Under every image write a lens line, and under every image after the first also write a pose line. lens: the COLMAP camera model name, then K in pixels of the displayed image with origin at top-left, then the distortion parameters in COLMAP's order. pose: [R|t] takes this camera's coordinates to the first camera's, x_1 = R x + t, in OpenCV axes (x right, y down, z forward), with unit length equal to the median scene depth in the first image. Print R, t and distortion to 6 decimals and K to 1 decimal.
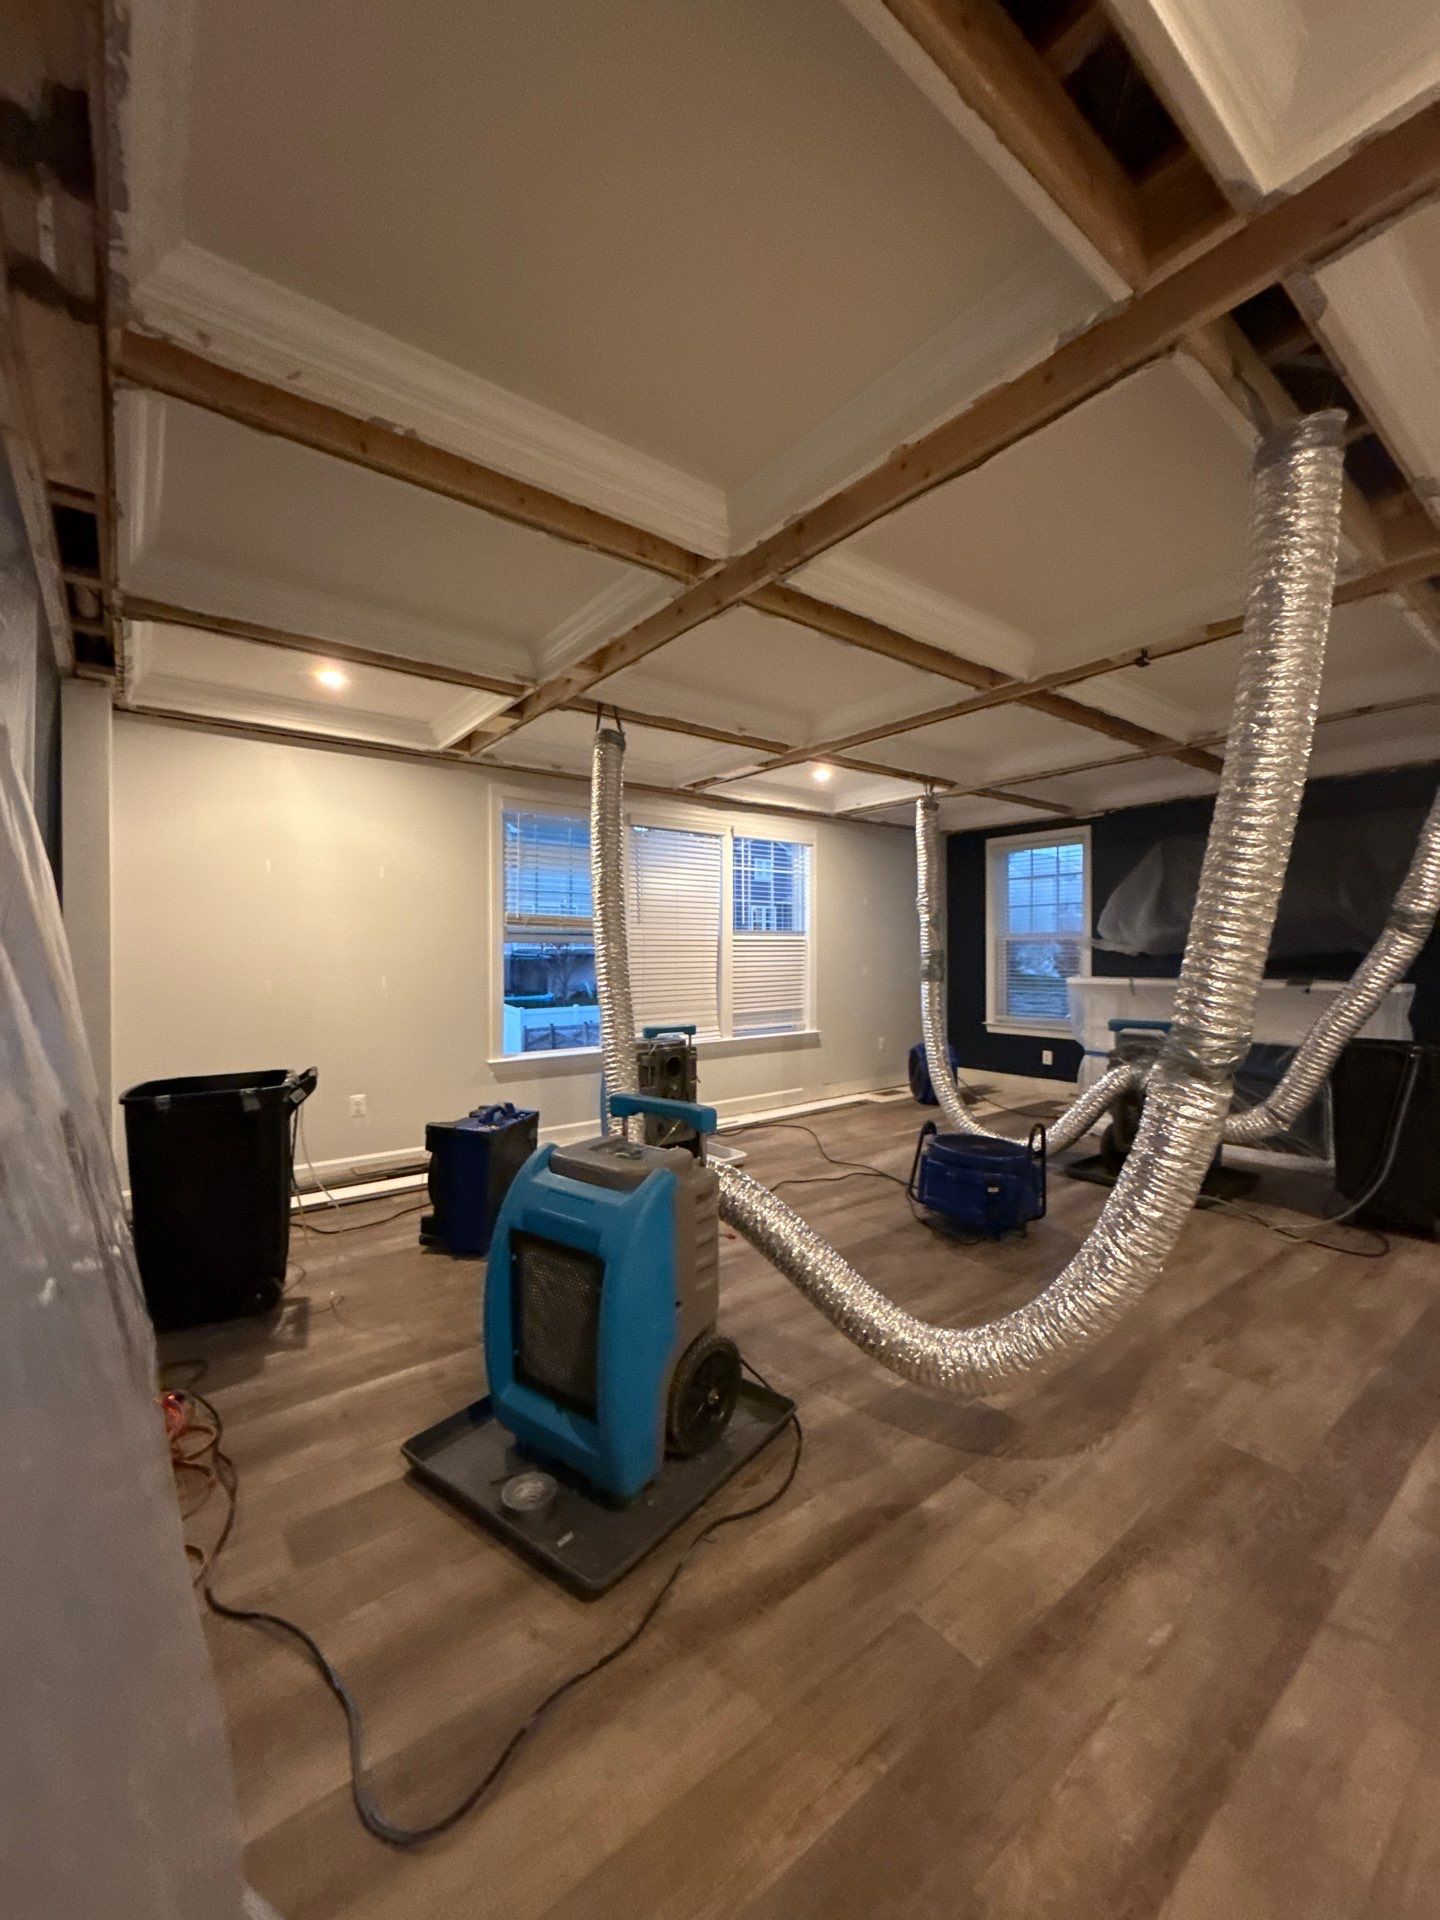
lens RADIAL K [[759.5, 0, 720.0], [0, 759.5, 960.0], [0, 0, 1]] dist [-0.000217, -0.000024]
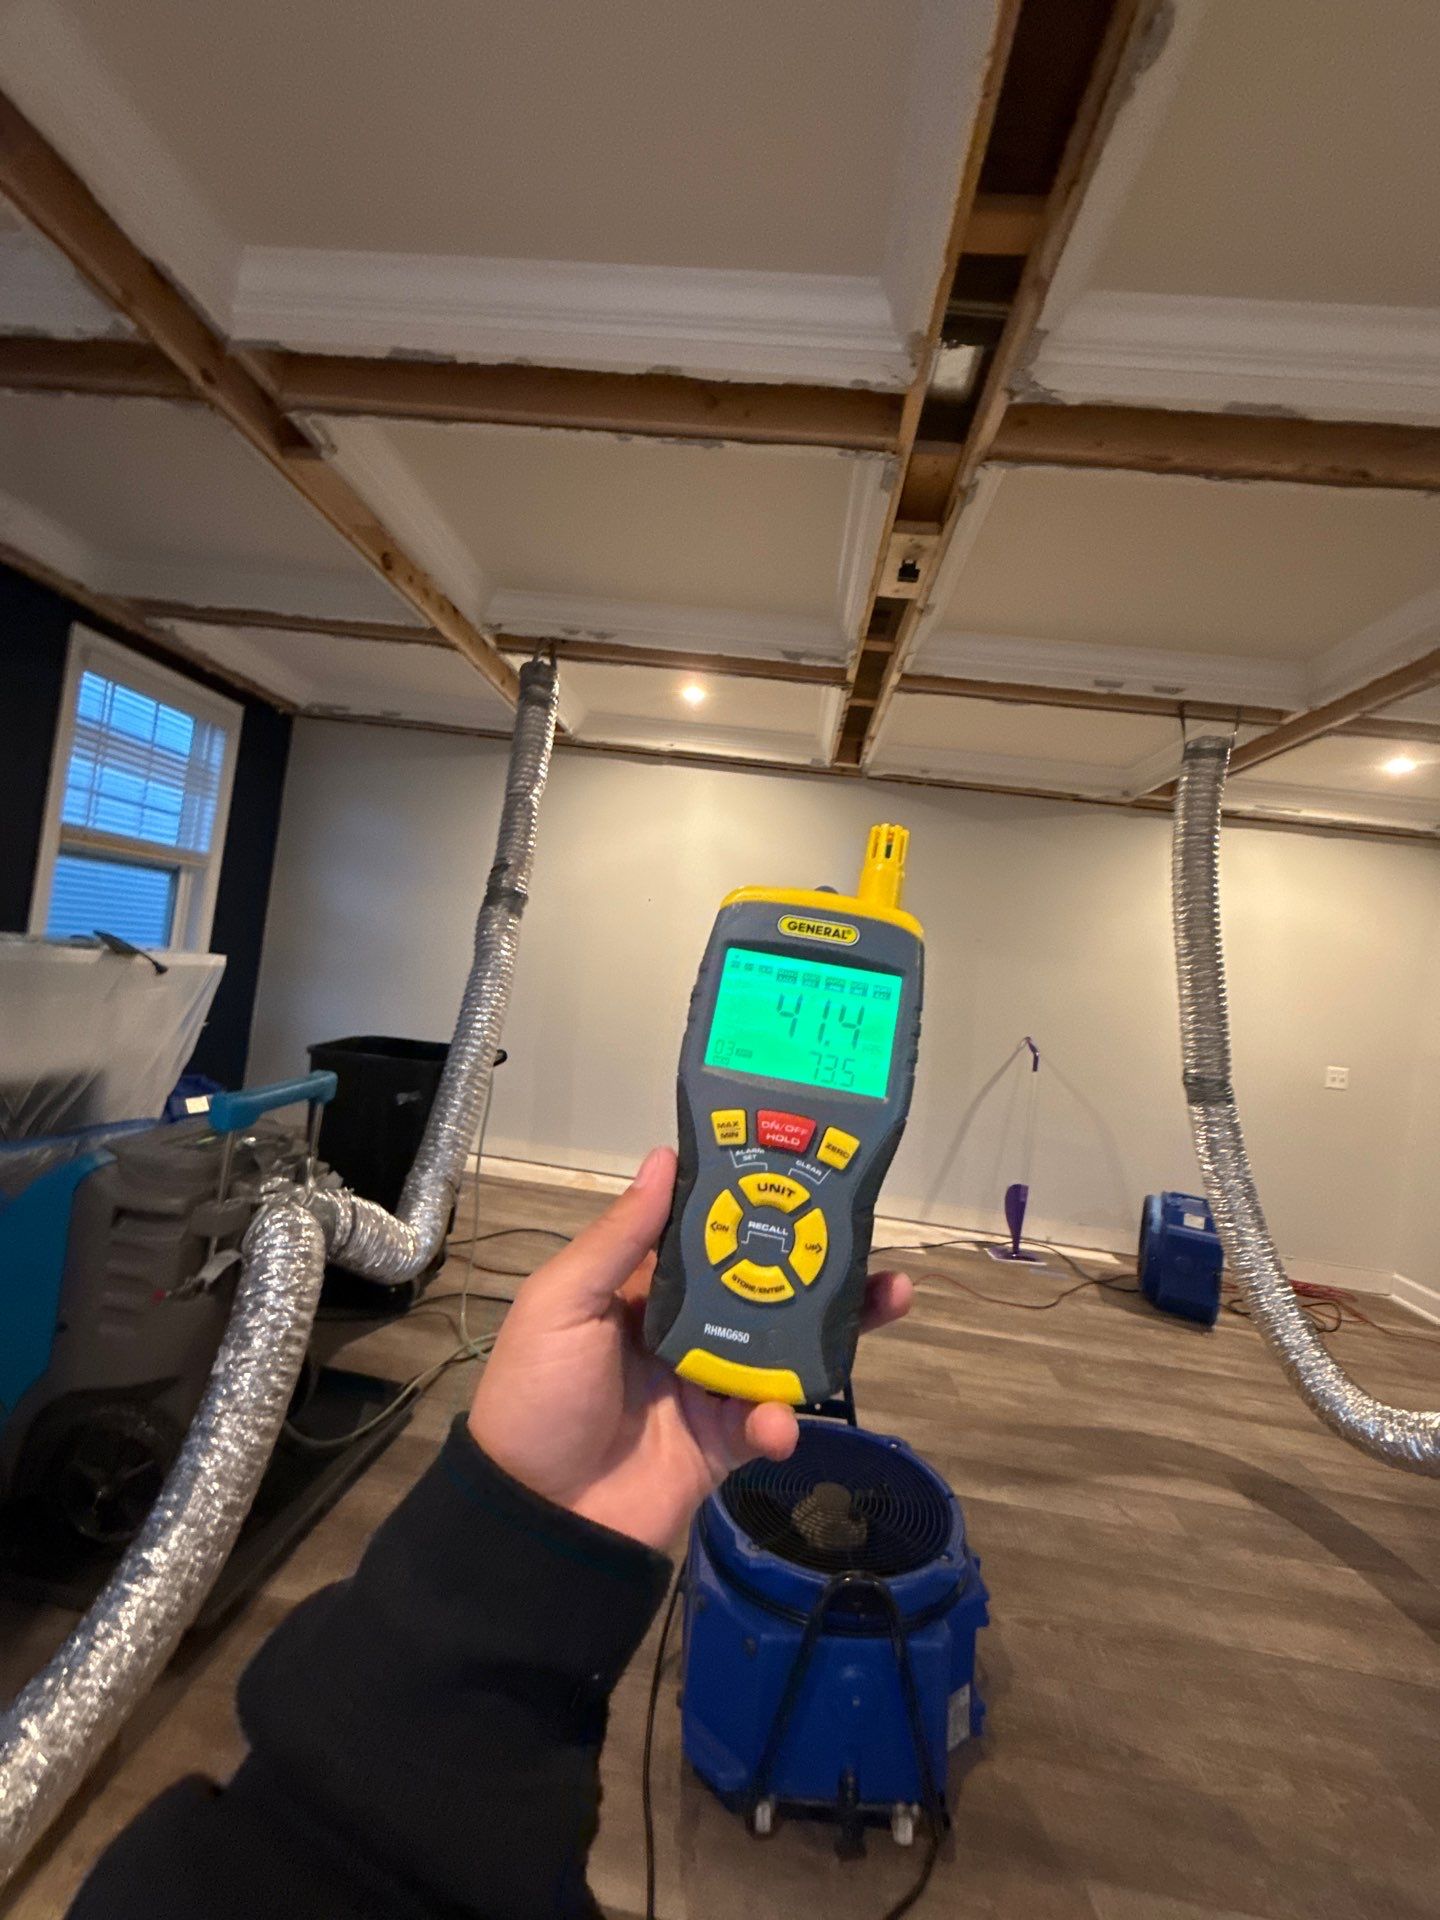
lens RADIAL K [[803.5, 0, 720.0], [0, 803.5, 960.0], [0, 0, 1]] dist [0.000319, 0.000018]
pose [[0.724589, 0.098281, -0.682137, 0.244351], [-0.142735, 0.989720, -0.009021, -0.030344], [0.674238, 0.103902, 0.731168, 0.309409]]
